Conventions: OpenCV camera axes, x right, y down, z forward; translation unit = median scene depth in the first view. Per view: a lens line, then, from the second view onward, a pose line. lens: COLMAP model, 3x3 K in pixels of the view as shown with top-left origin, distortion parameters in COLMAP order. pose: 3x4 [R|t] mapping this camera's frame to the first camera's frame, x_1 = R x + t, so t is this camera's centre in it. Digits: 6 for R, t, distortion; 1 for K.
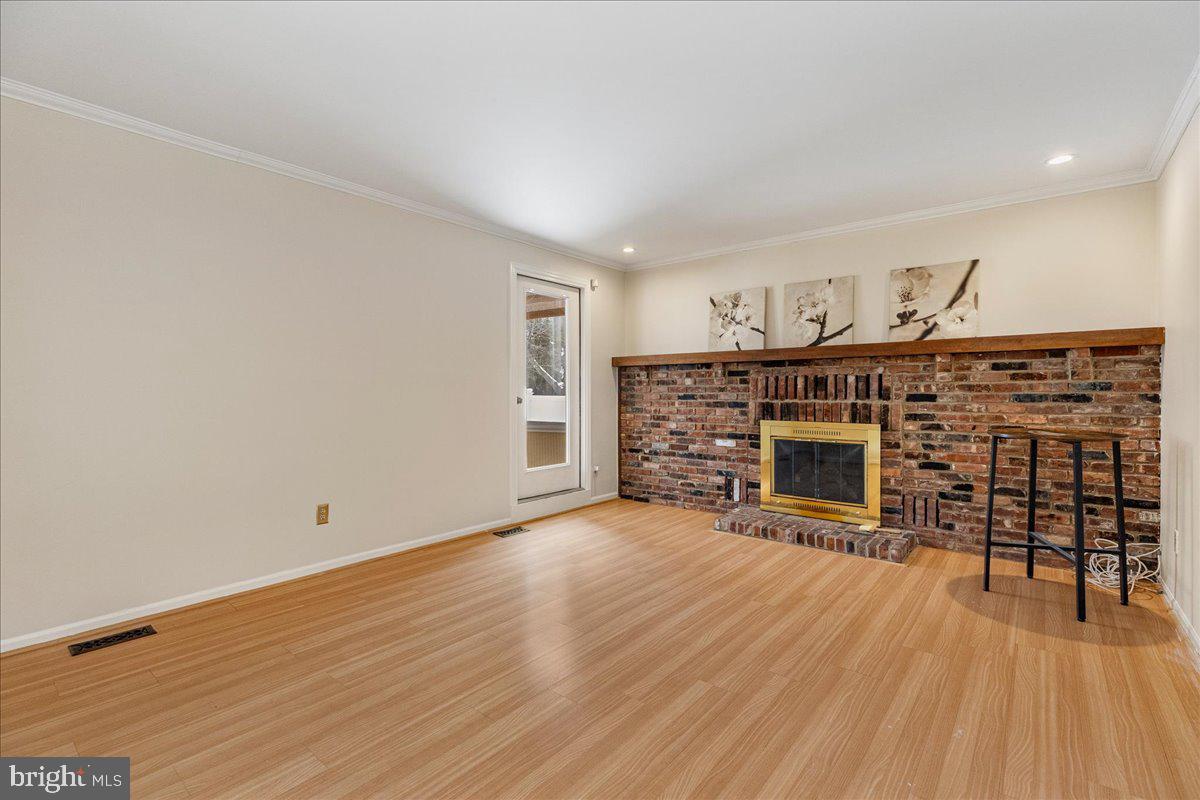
lens RADIAL K [[539.6, 0, 597.1], [0, 539.6, 399.8], [0, 0, 1]] dist [0.003420, 0.000298]
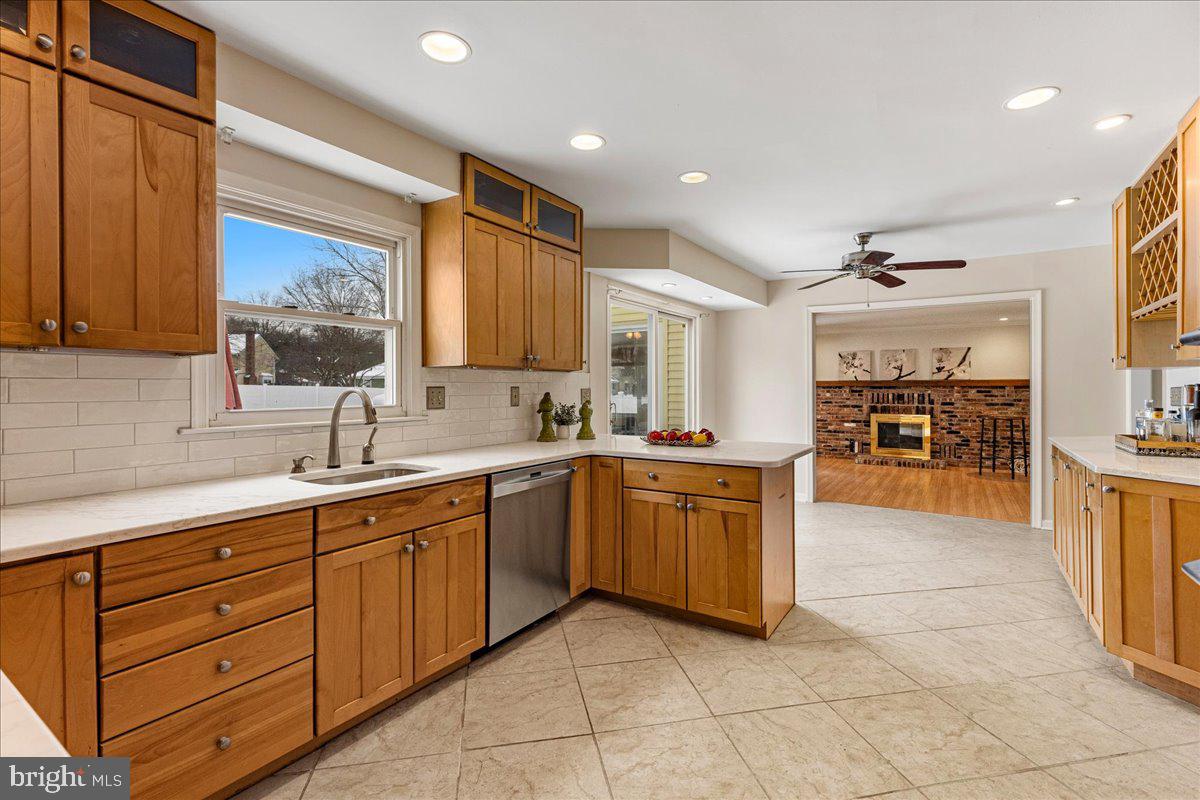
lens RADIAL K [[539.6, 0, 596.7], [0, 539.6, 389.3], [0, 0, 1]] dist [0.003420, 0.000298]
pose [[0.994853, -0.002970, 0.101288, -1.121839], [0.003769, 0.999963, -0.007698, -0.052629], [-0.101261, 0.008041, 0.994827, -1.153322]]
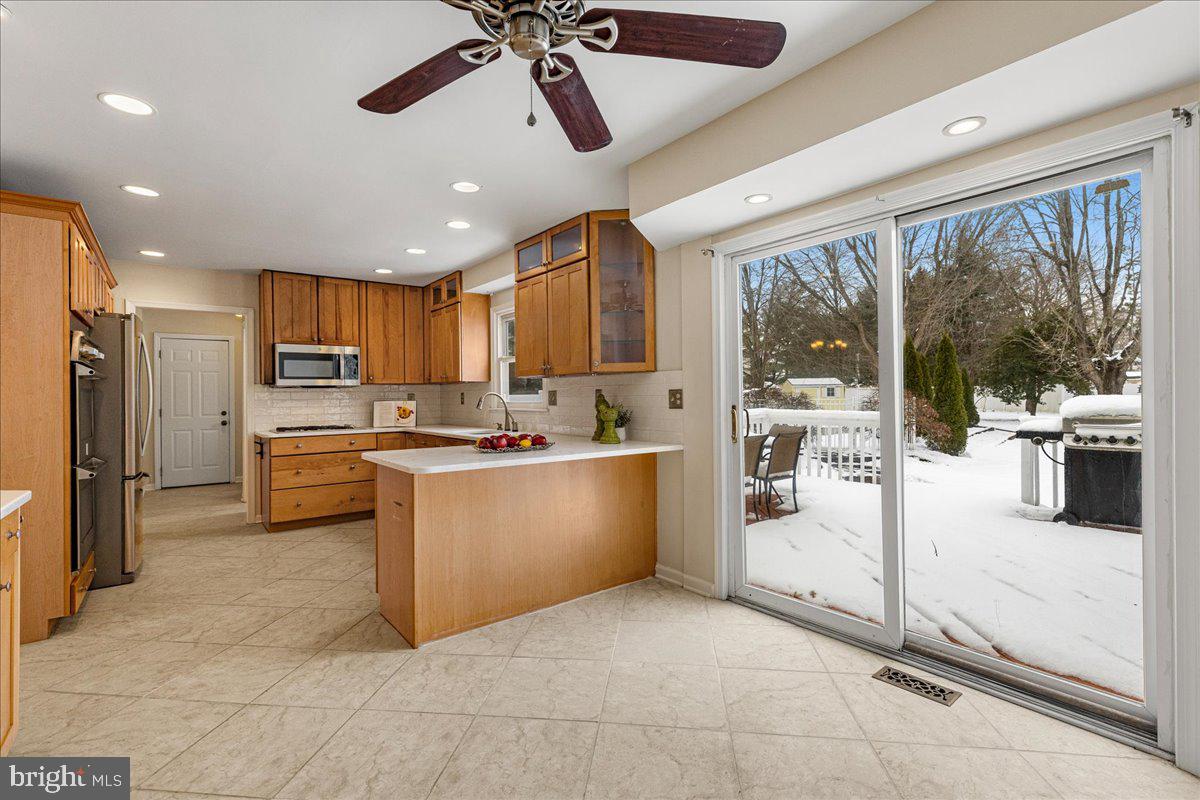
lens RADIAL K [[539.6, 0, 591.3], [0, 539.6, 401.5], [0, 0, 1]] dist [0.003420, 0.000298]
pose [[-0.220804, 0.002833, -0.975314, 2.602400], [-0.001855, 0.999993, 0.003324, -0.026979], [0.975316, 0.002544, -0.220797, 3.173016]]
